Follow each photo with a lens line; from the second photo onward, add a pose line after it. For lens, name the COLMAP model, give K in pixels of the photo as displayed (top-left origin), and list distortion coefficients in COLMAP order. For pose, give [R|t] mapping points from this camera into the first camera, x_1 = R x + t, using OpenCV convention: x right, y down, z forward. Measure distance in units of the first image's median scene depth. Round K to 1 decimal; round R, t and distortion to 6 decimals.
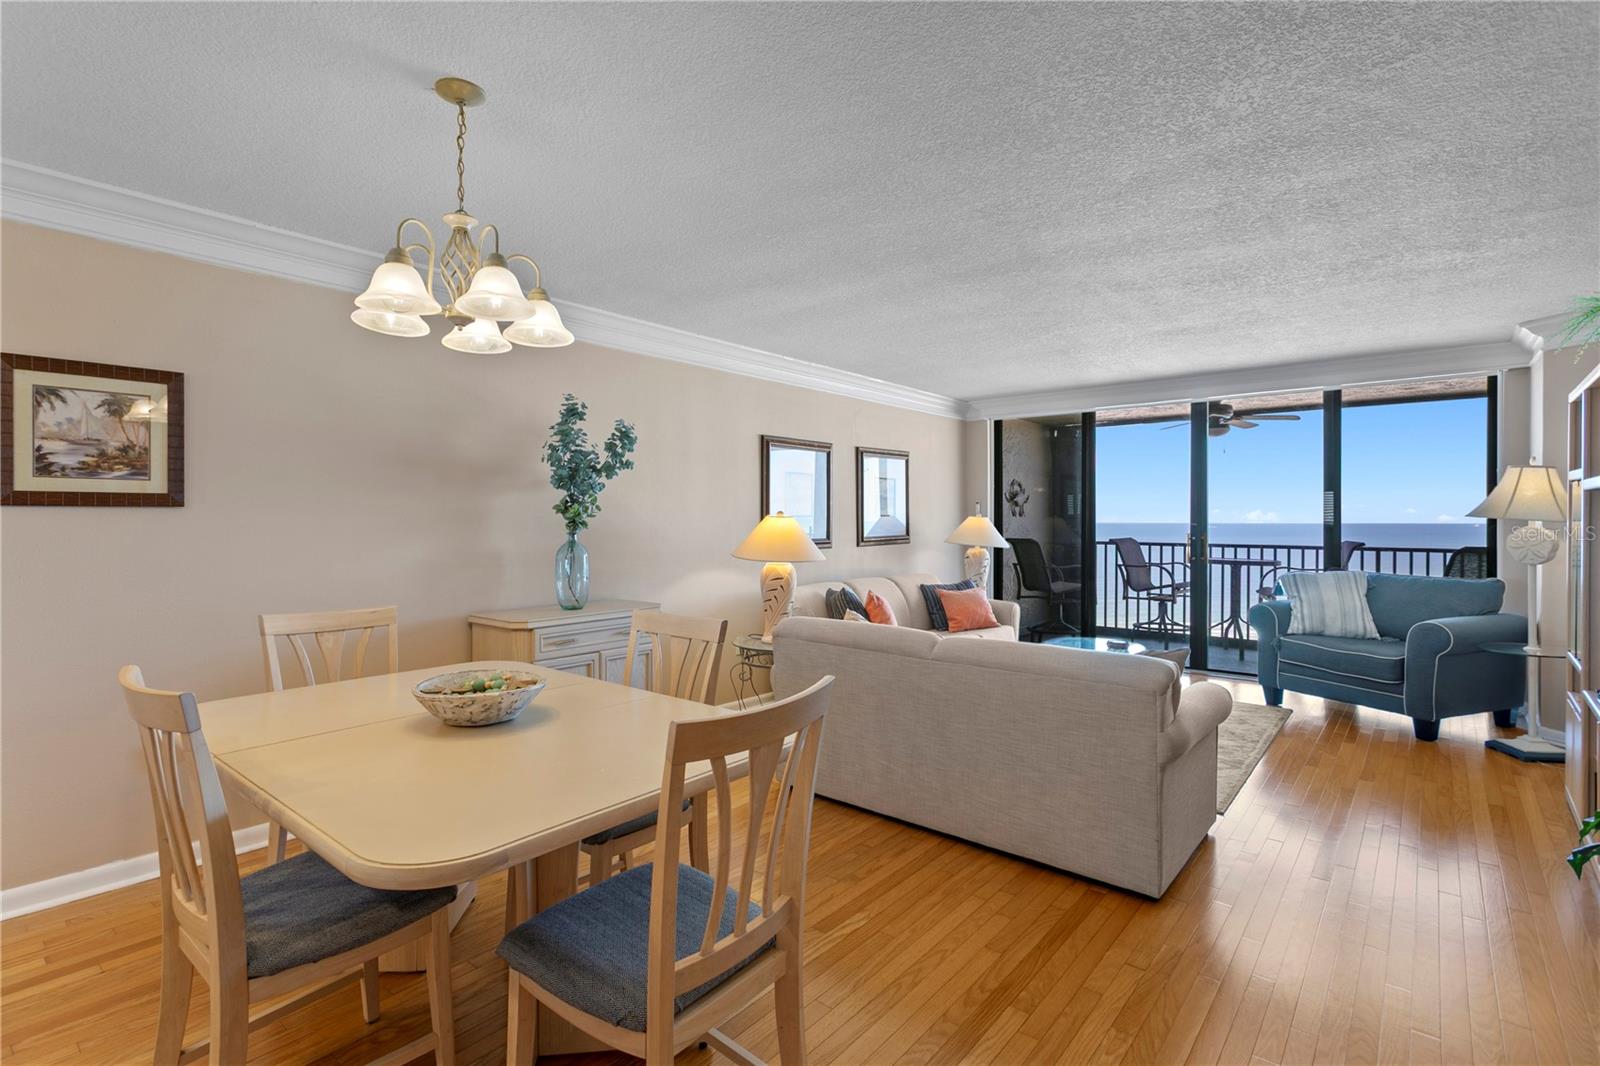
lens RADIAL K [[756.6, 0, 773.9], [0, 756.6, 522.9], [0, 0, 1]] dist [0.001584, -0.000465]
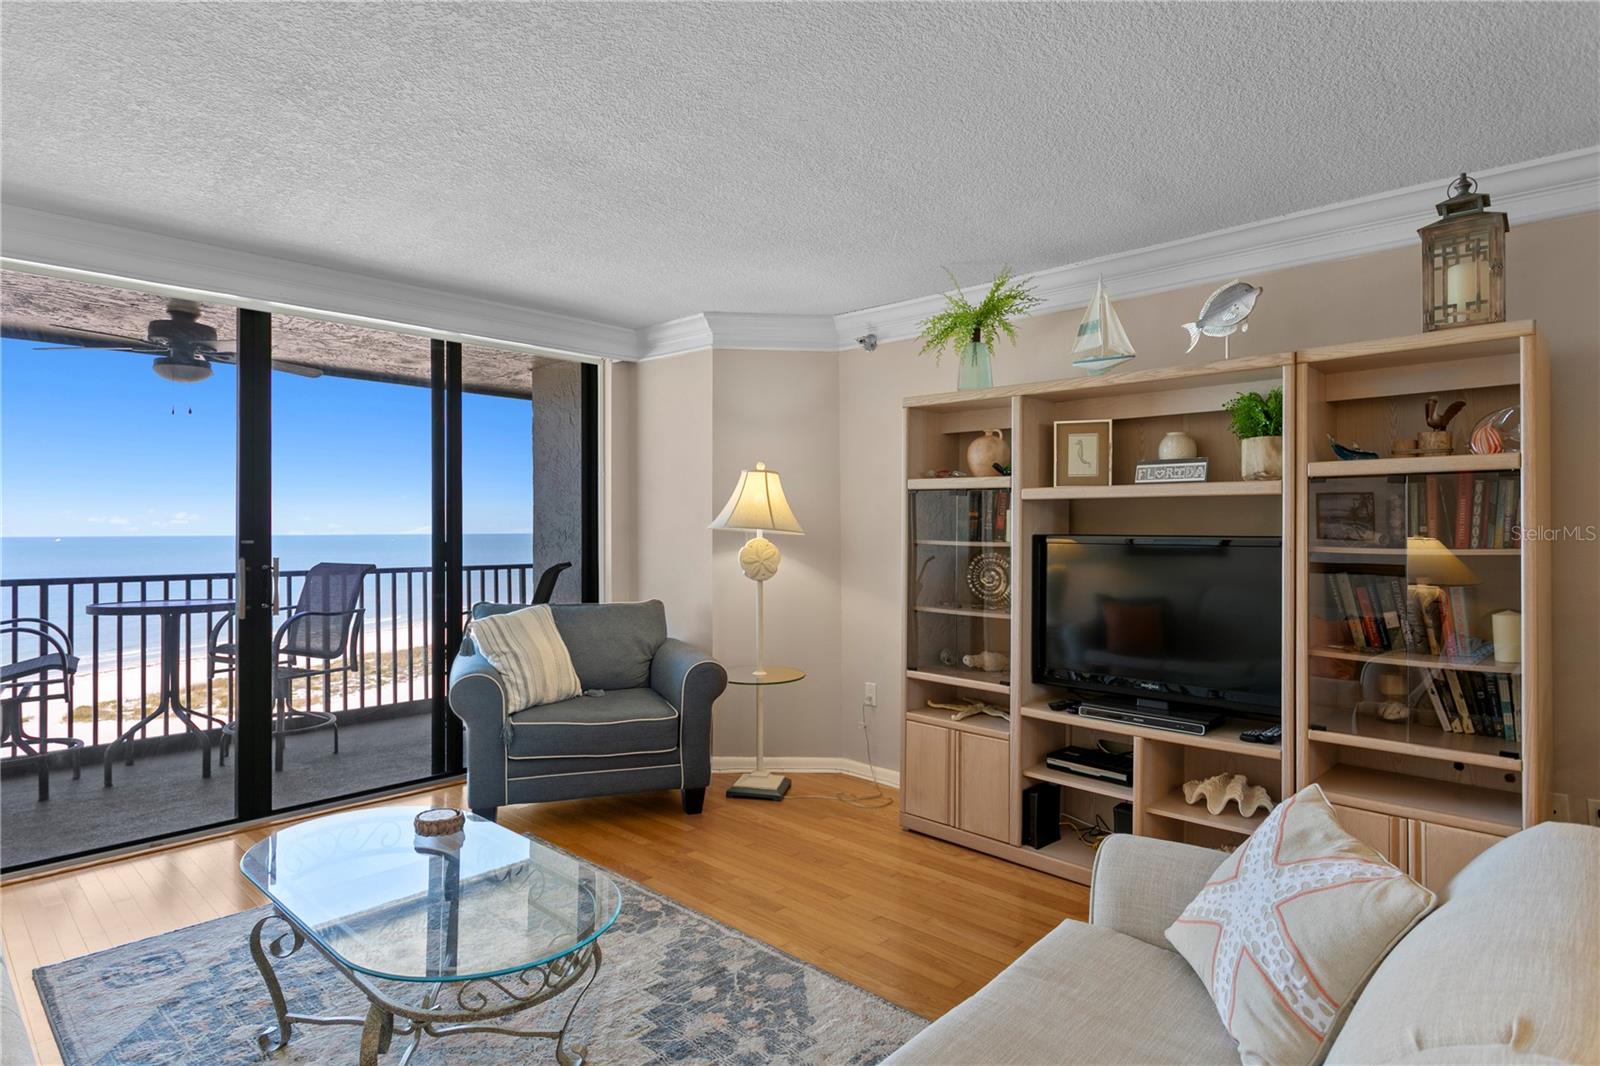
lens RADIAL K [[869.6, 0, 784.9], [0, 869.6, 528.5], [0, 0, 1]] dist [0.000795, -0.000154]
pose [[0.045769, 0.003195, 0.998947, -0.029639], [0.006253, 0.999974, -0.003485, -0.003054], [-0.998932, 0.006406, 0.045748, 0.748259]]
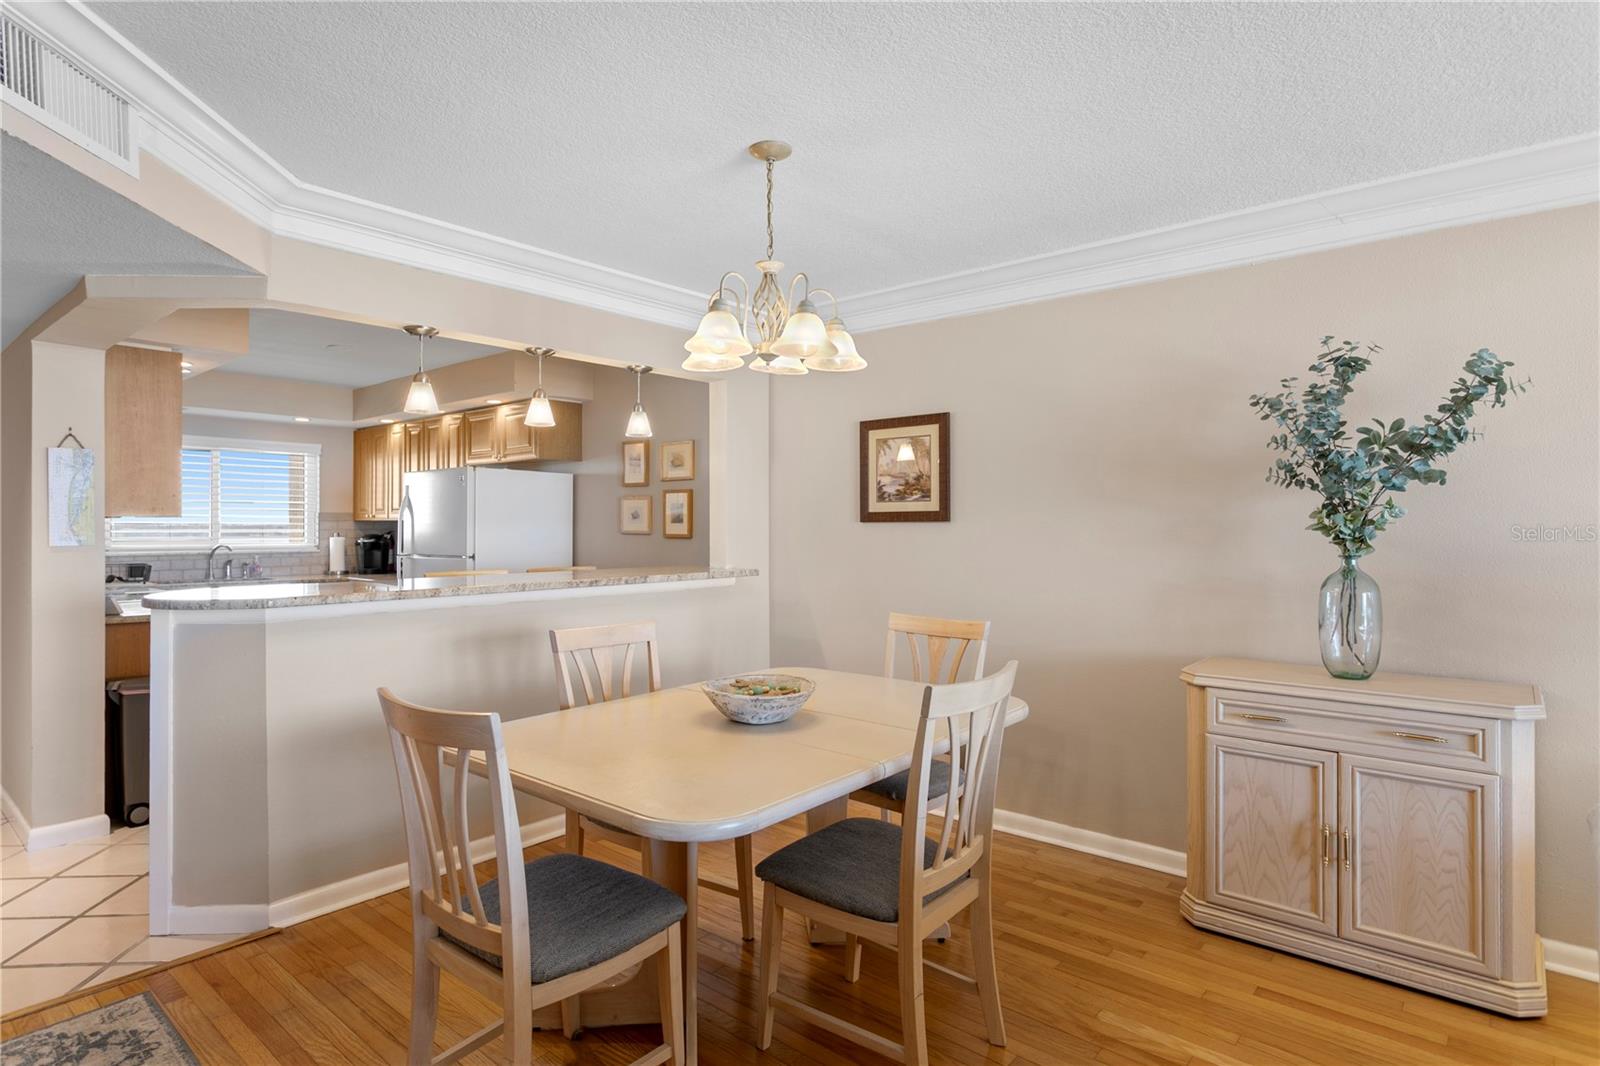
lens RADIAL K [[852.1, 0, 772.5], [0, 852.1, 525.8], [0, 0, 1]] dist [-0.000092, 0.000062]
pose [[-0.007703, -0.000181, -0.999970, 0.333633], [-0.002923, 0.999996, -0.000158, -0.007380], [0.999966, 0.002921, -0.007703, 0.405177]]
